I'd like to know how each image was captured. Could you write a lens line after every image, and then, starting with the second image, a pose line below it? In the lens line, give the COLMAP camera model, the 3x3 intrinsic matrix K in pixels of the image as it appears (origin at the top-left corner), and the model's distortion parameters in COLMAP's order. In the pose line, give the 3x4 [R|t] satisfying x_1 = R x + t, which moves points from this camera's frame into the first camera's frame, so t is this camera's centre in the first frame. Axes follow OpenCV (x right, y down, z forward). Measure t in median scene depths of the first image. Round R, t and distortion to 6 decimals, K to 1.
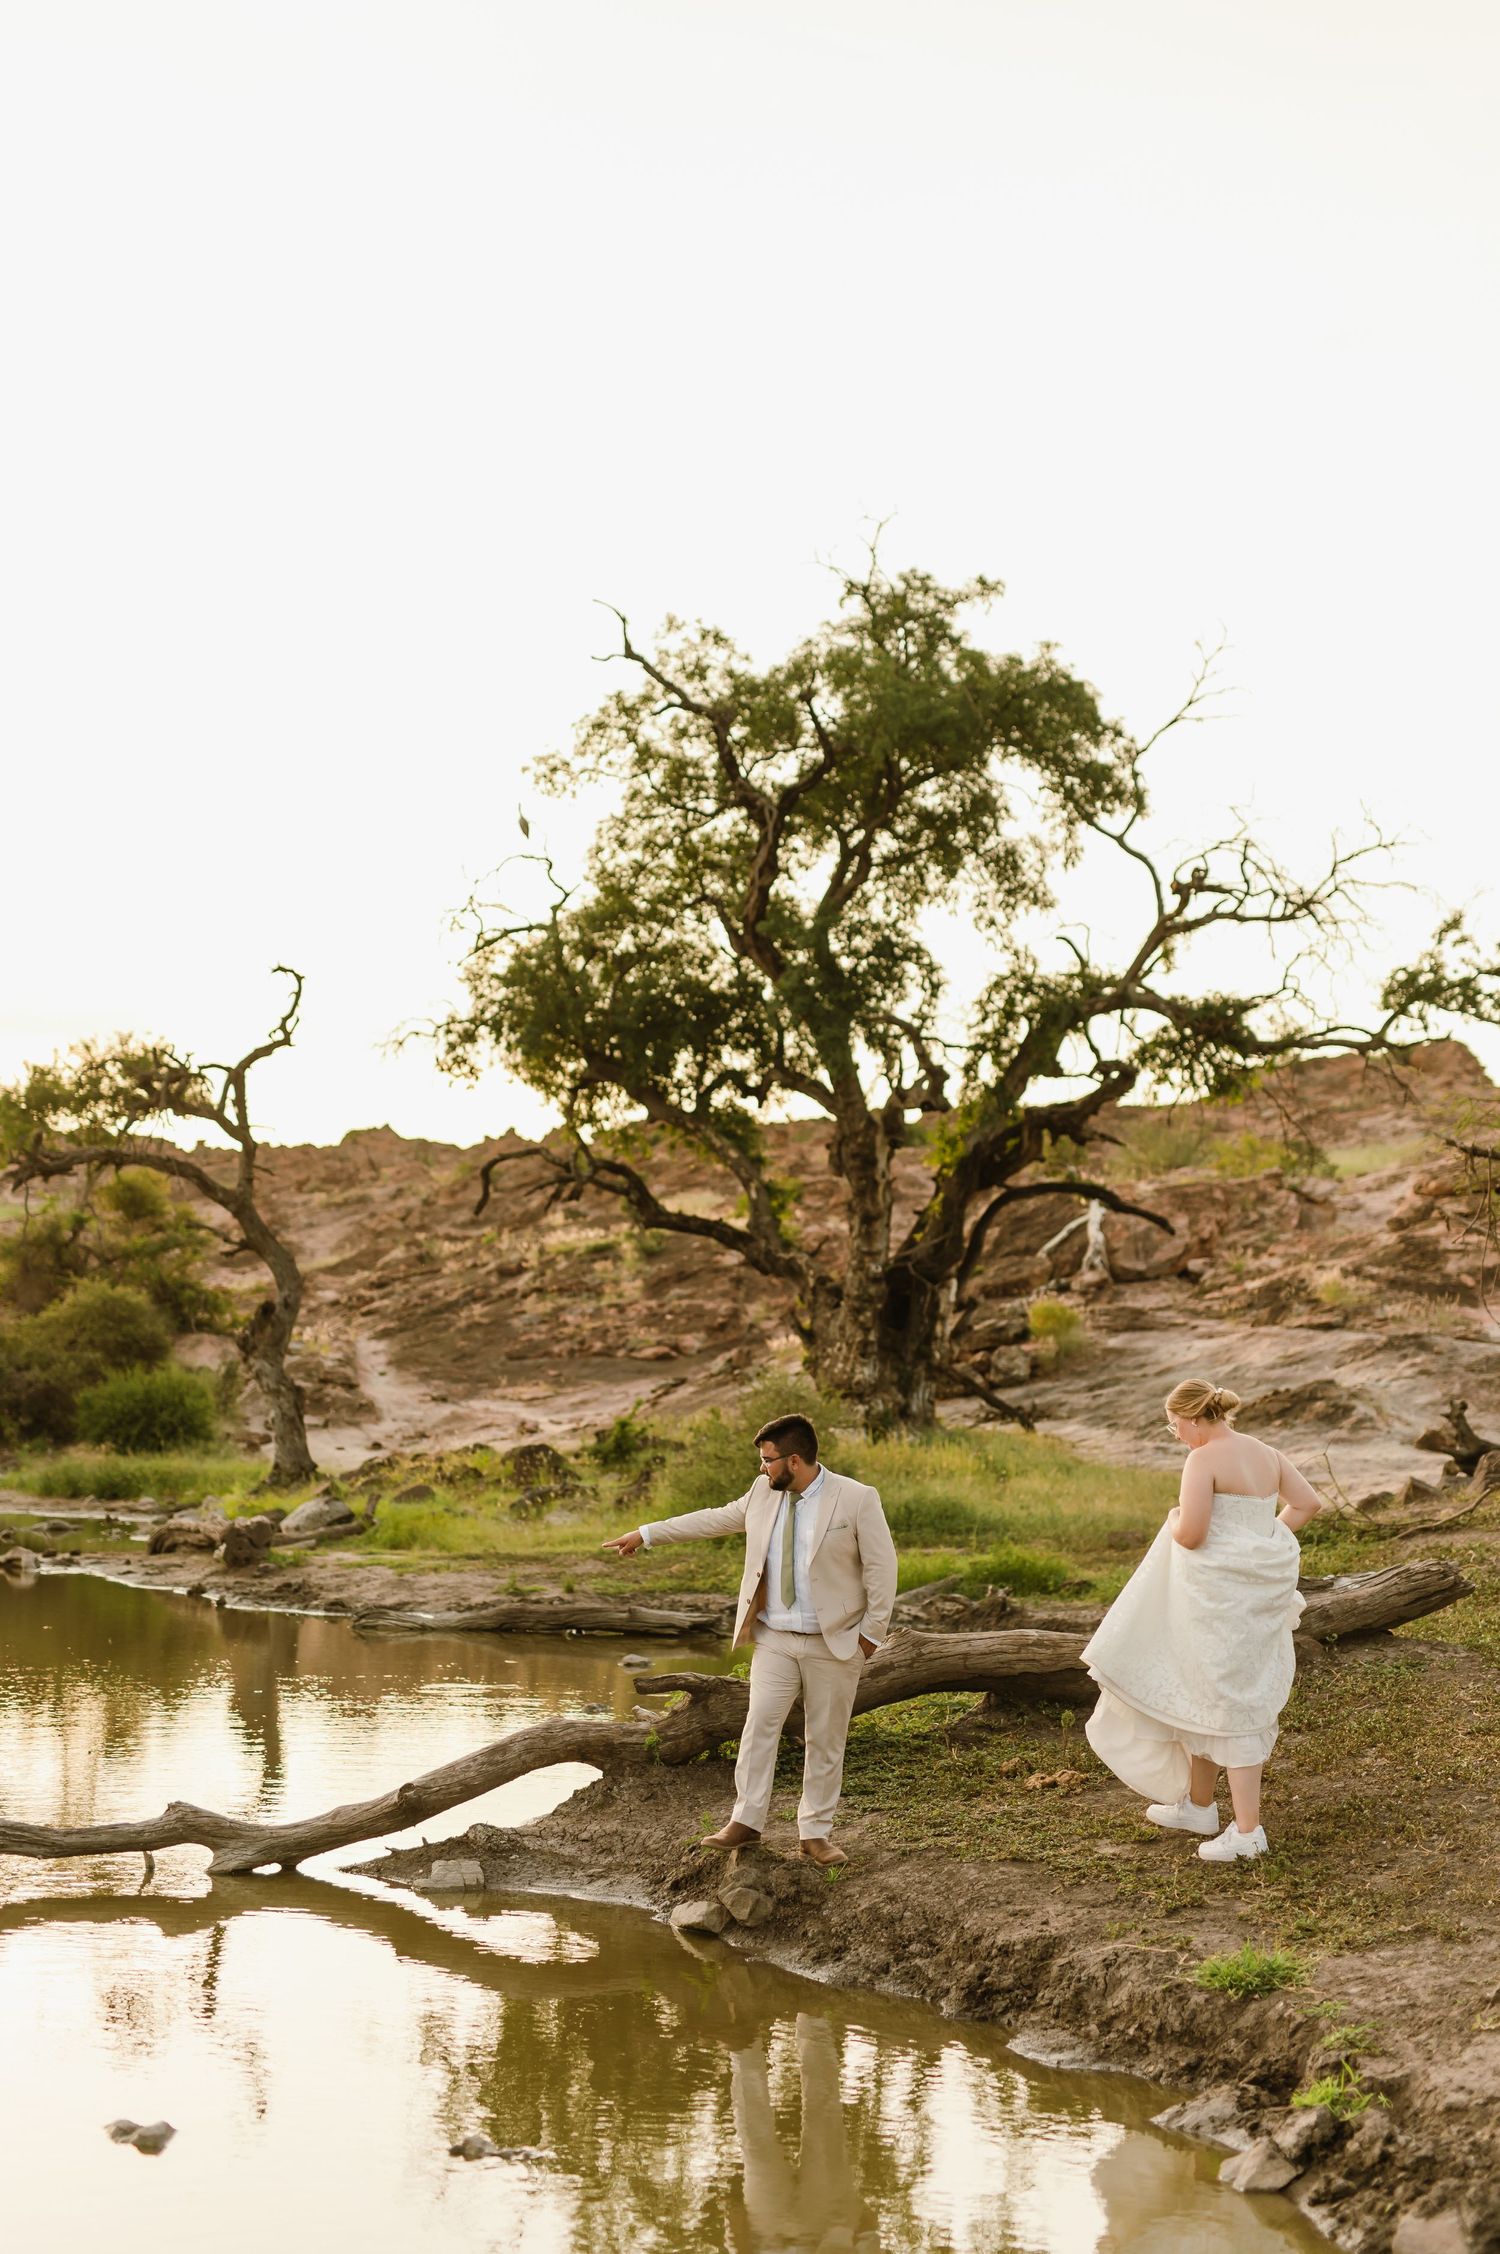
lens RADIAL K [[3099.0, 0, 760.1], [0, 3099.0, 1129.6], [0, 0, 1]] dist [0.132487, 0.000000]
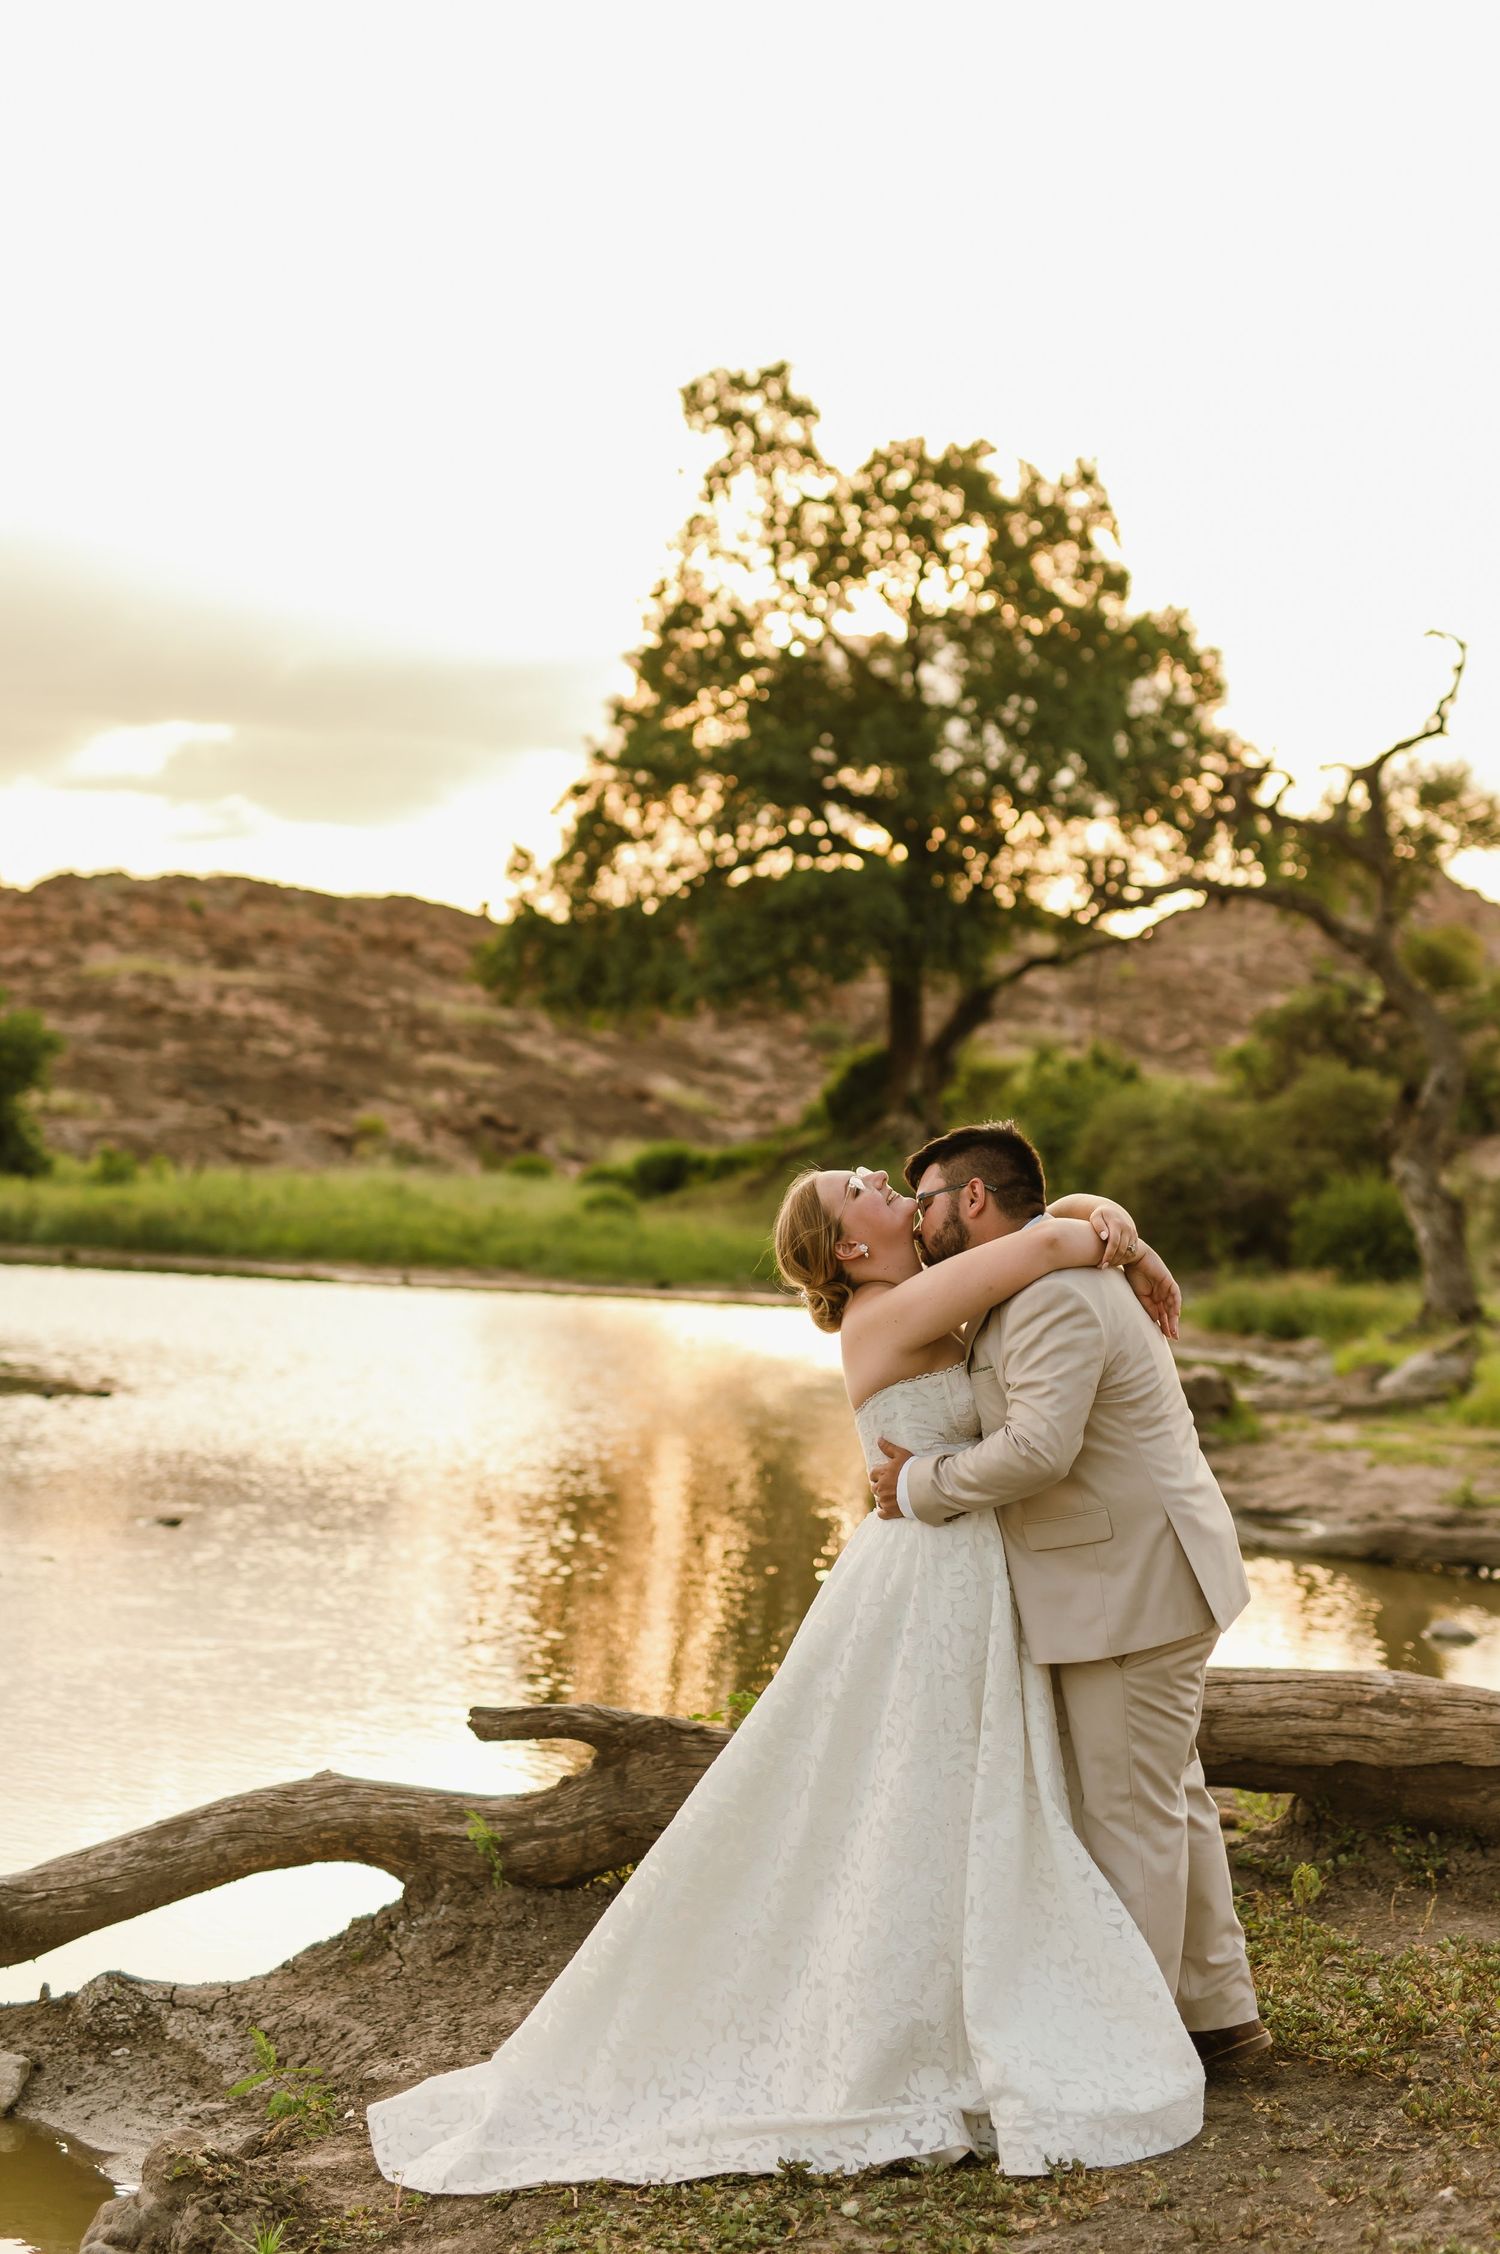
lens RADIAL K [[3694.0, 0, 741.6], [0, 3694.0, 933.8], [0, 0, 1]] dist [0.143162, 0.000000]
pose [[0.905580, -0.000240, -0.424175, 0.073343], [0.003551, 0.999969, 0.007014, 0.013419], [0.424160, -0.007858, 0.905553, 0.135938]]
